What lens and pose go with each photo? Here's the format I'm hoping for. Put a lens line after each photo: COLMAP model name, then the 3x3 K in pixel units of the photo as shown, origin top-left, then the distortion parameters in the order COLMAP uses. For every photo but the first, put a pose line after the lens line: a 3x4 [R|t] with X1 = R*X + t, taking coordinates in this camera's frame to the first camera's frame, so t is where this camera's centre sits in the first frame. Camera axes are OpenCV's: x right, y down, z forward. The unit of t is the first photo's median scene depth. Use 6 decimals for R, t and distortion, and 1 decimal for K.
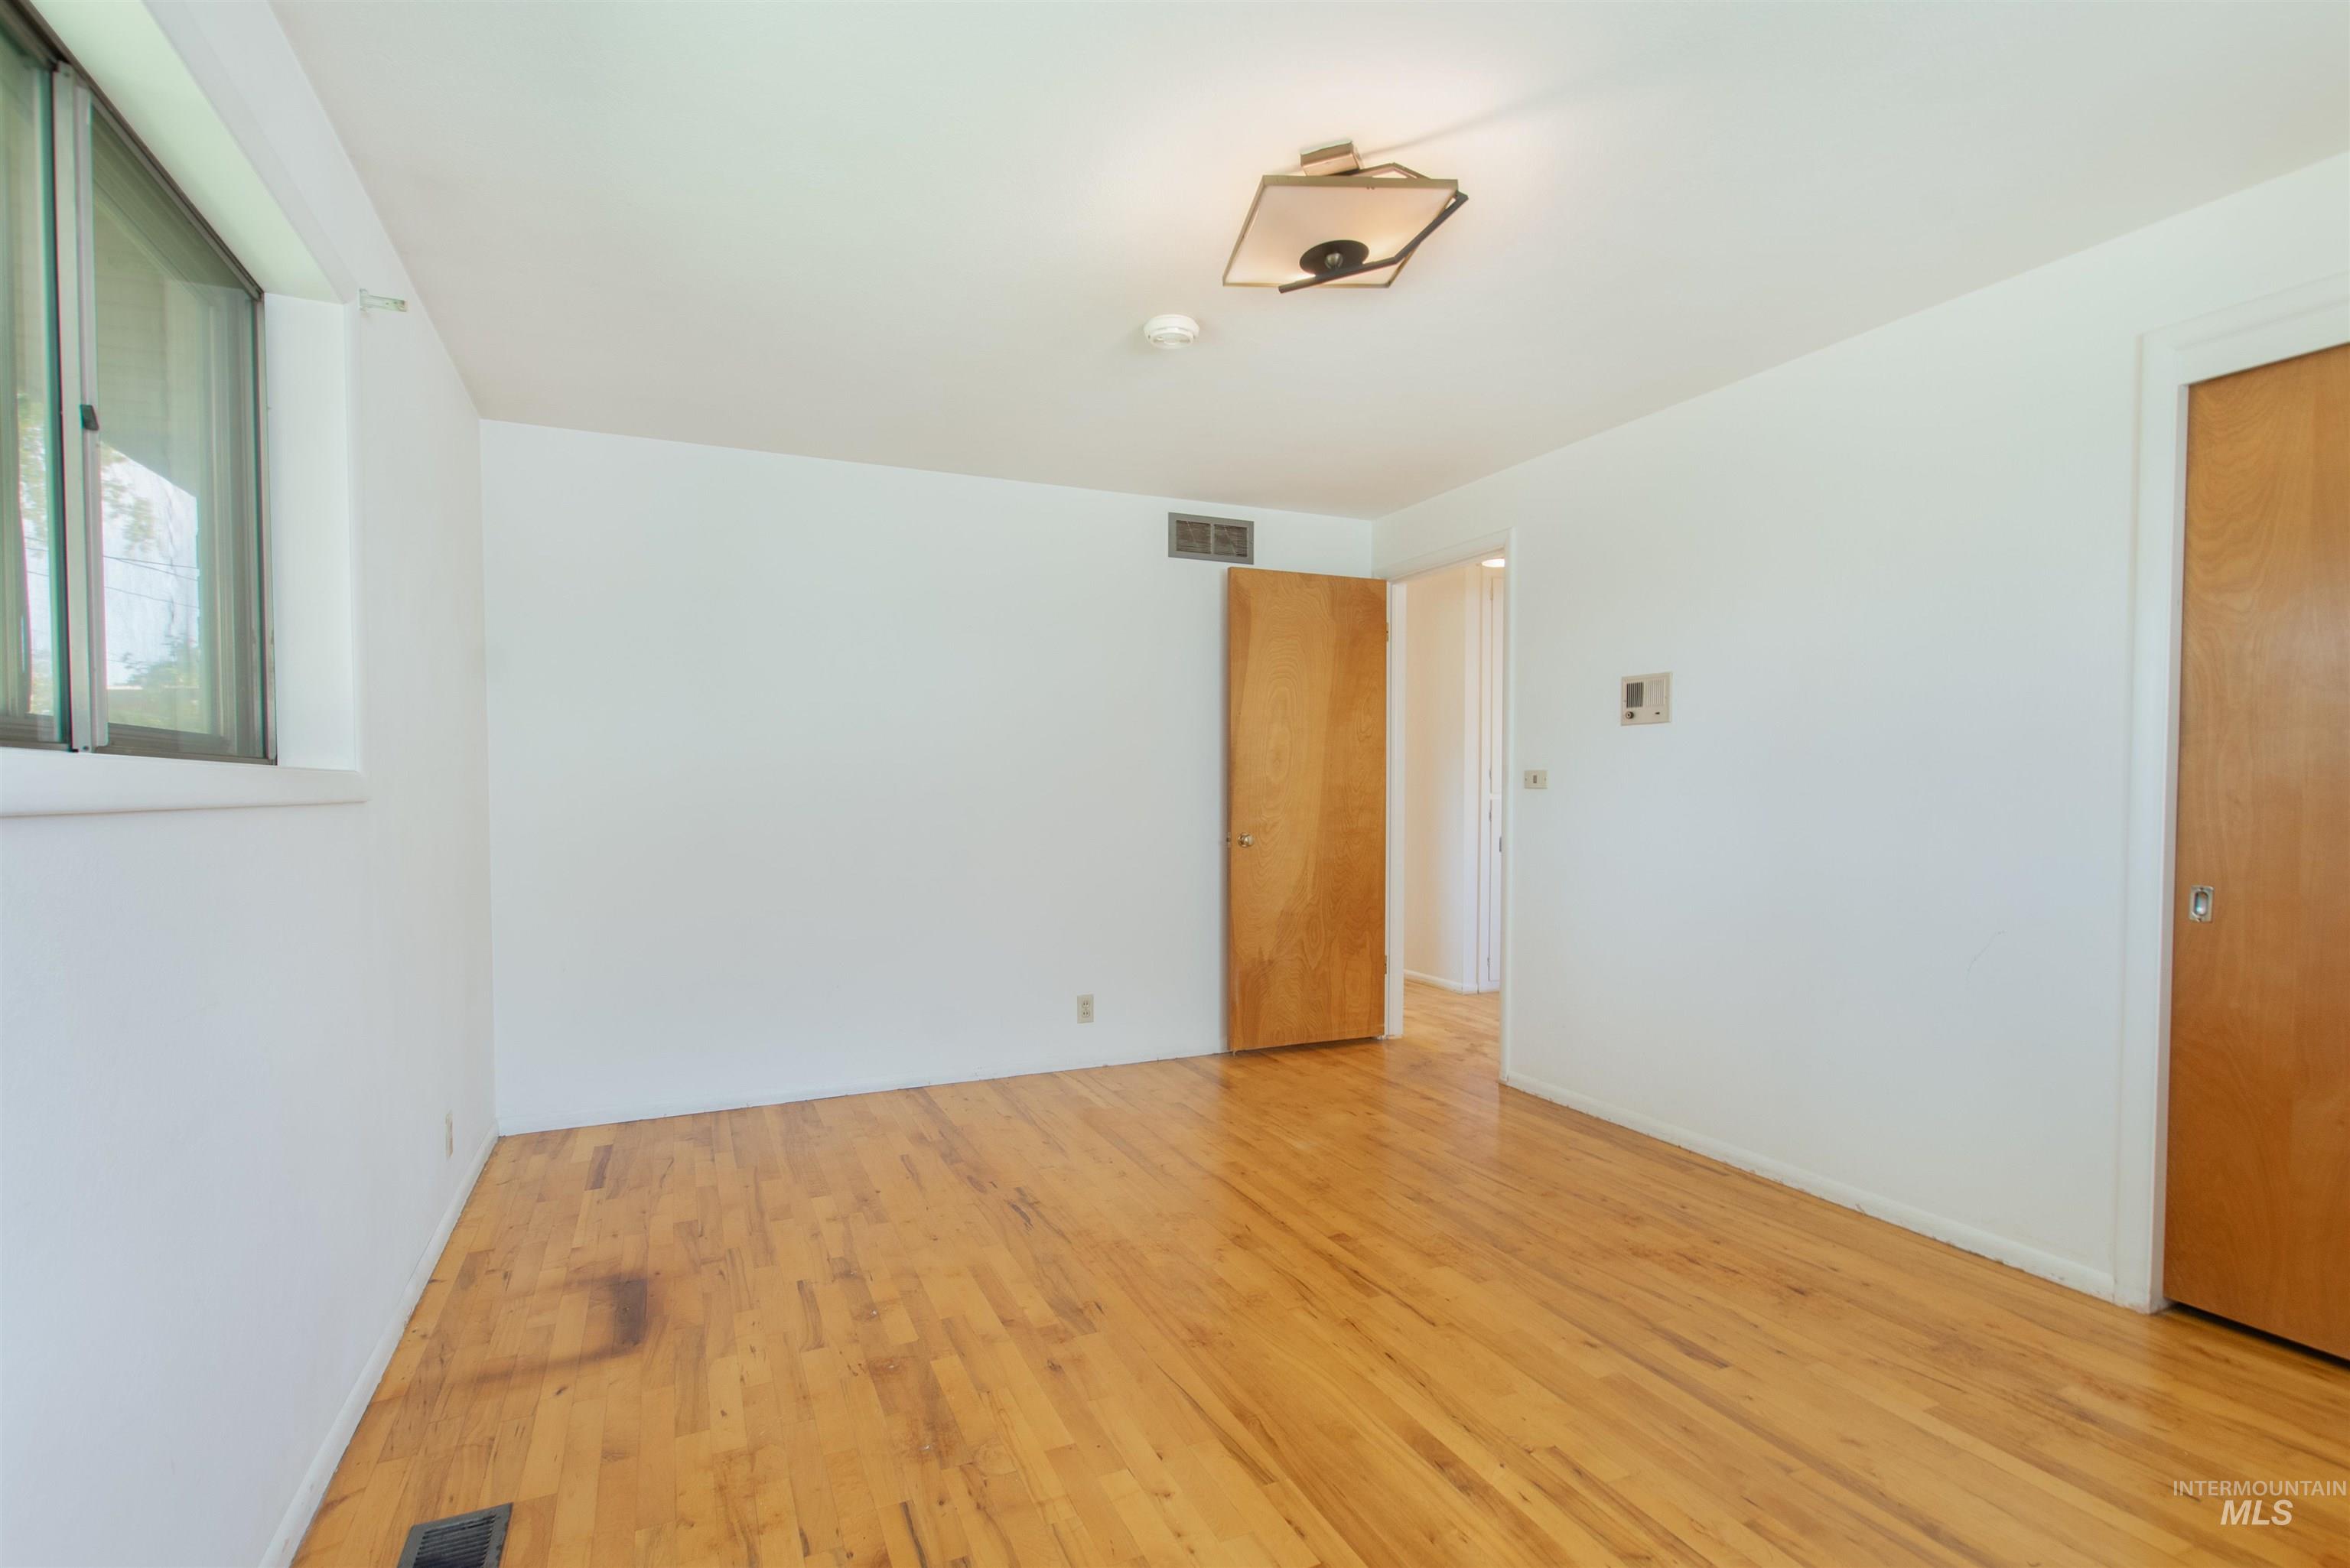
lens RADIAL K [[1054.3, 0, 1172.7], [0, 1054.3, 813.4], [0, 0, 1]] dist [0.011317, -0.003836]
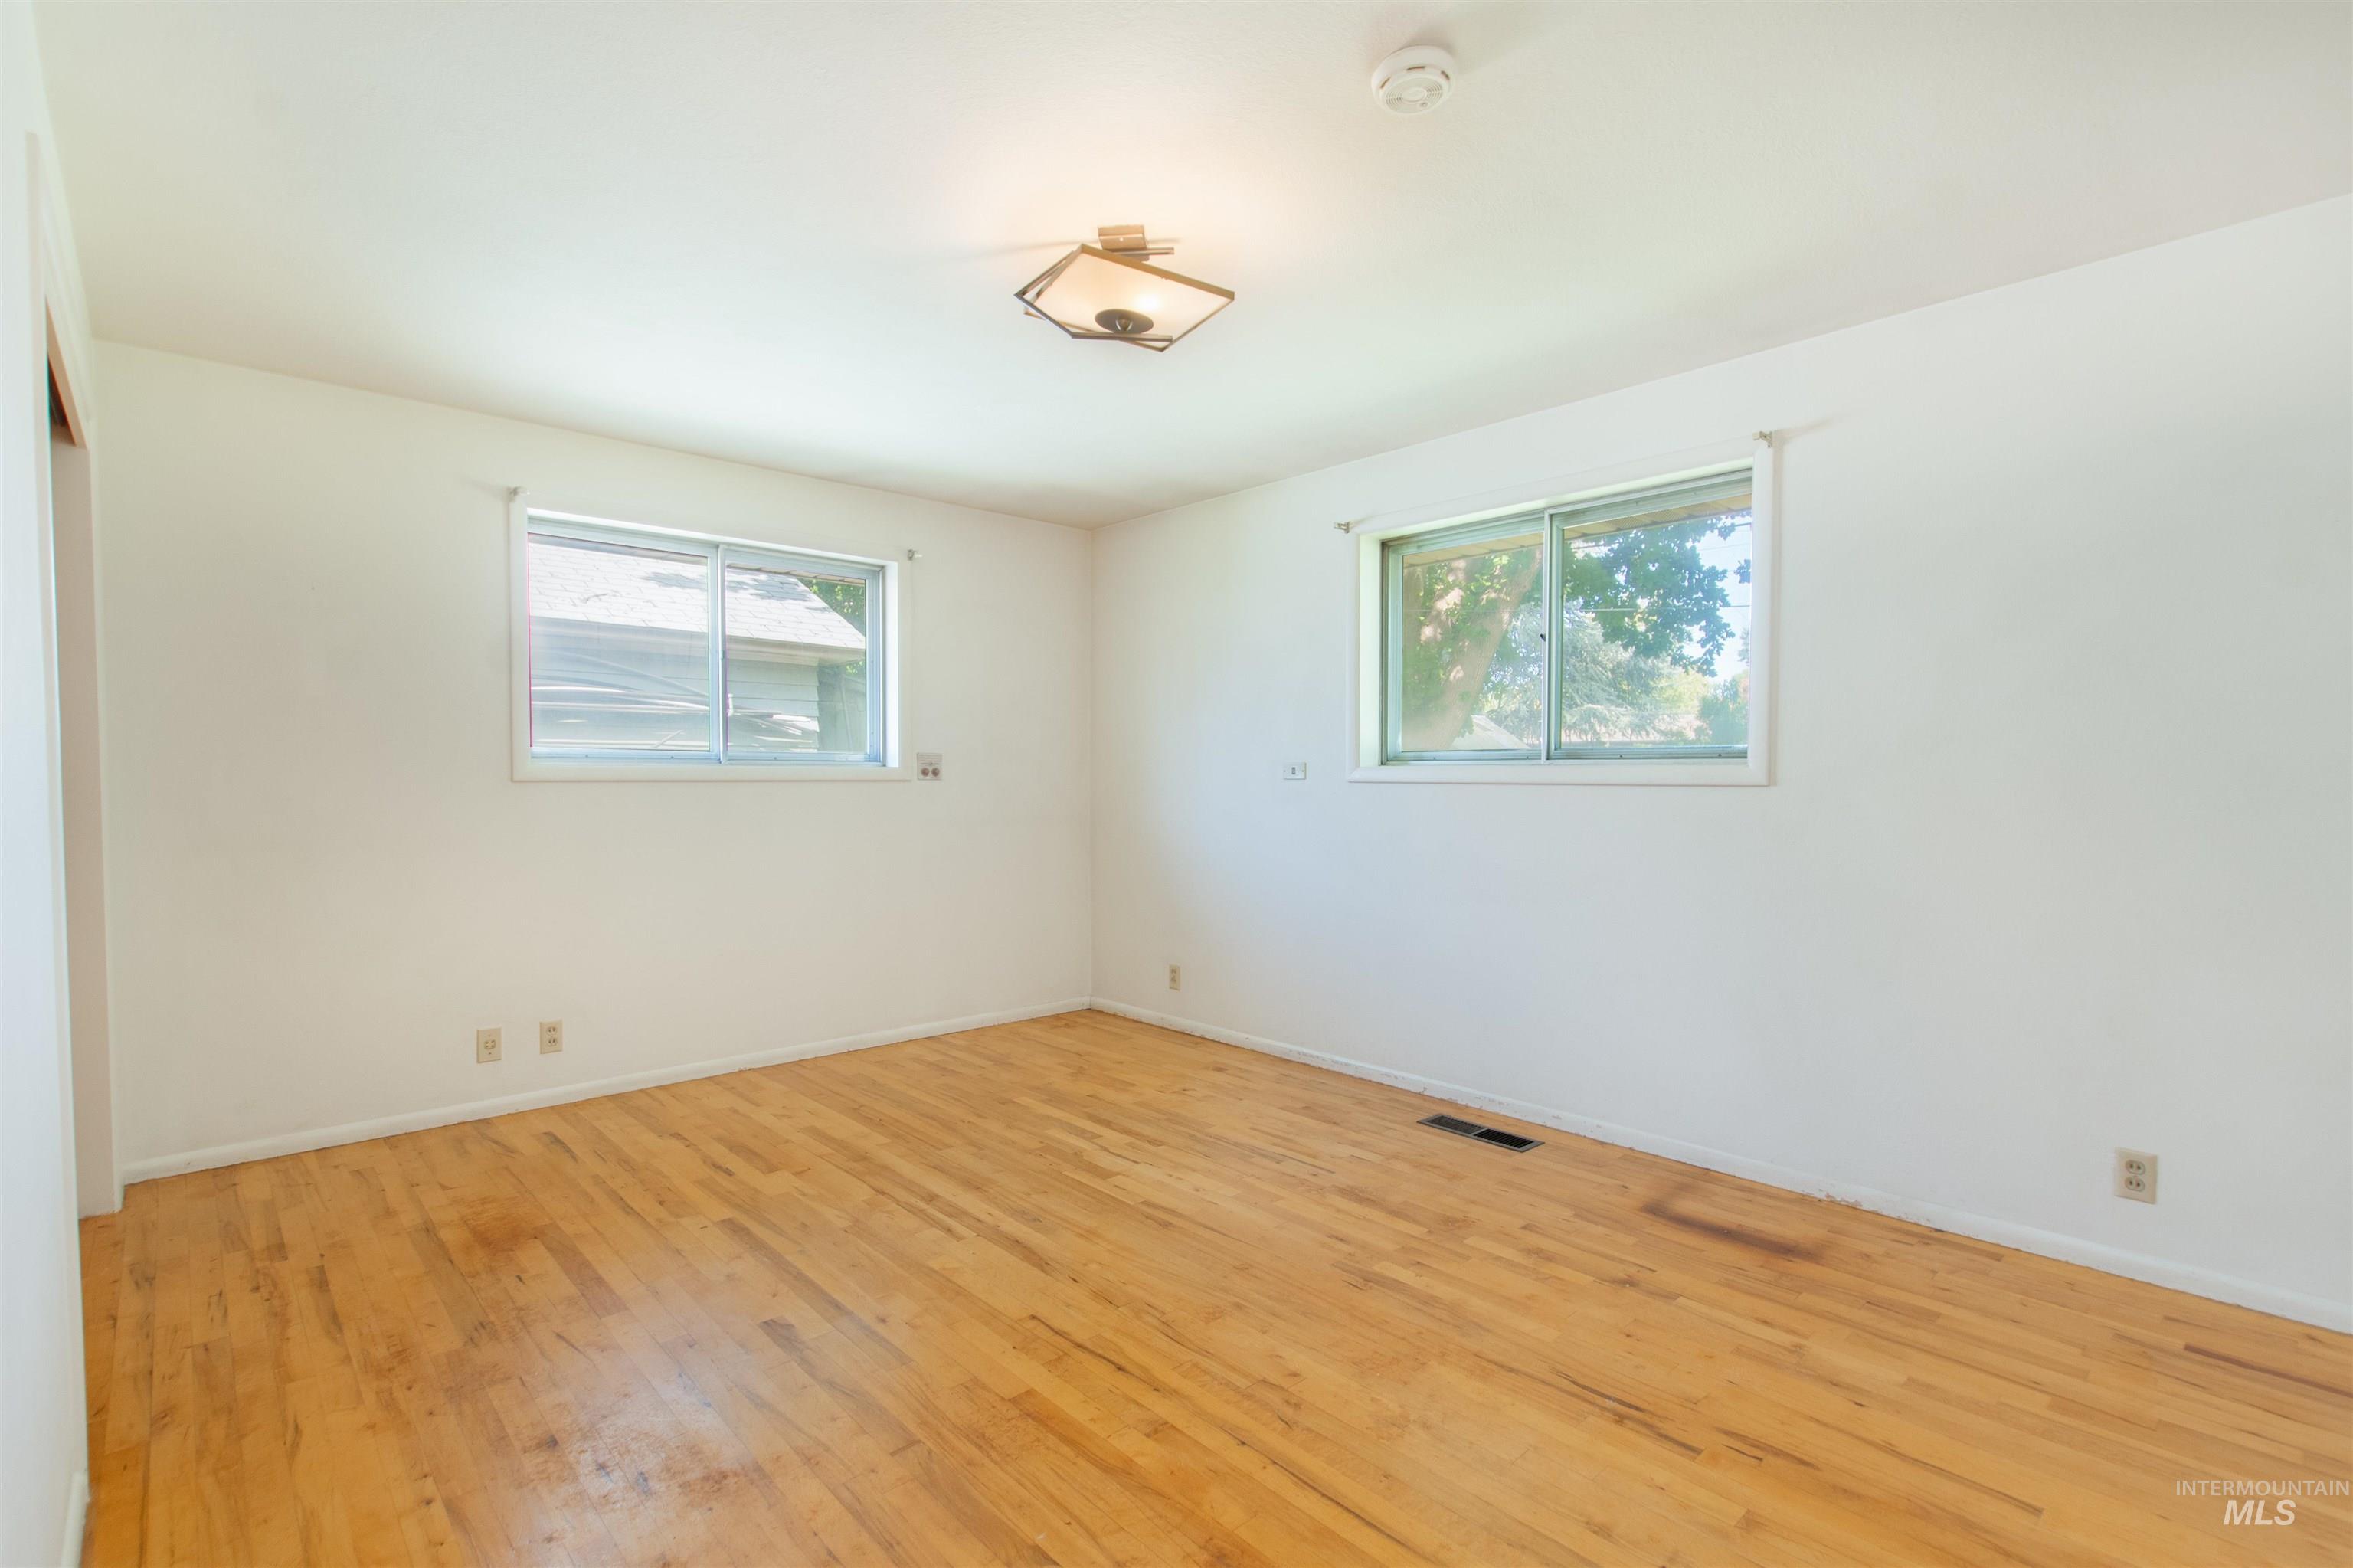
lens RADIAL K [[1055.7, 0, 1174.2], [0, 1055.7, 813.5], [0, 0, 1]] dist [0.011317, -0.003836]
pose [[-0.949191, 0.011184, -0.314500, 0.395896], [-0.008338, 0.998124, 0.060658, -0.048294], [0.314589, 0.060198, -0.947317, 1.810793]]
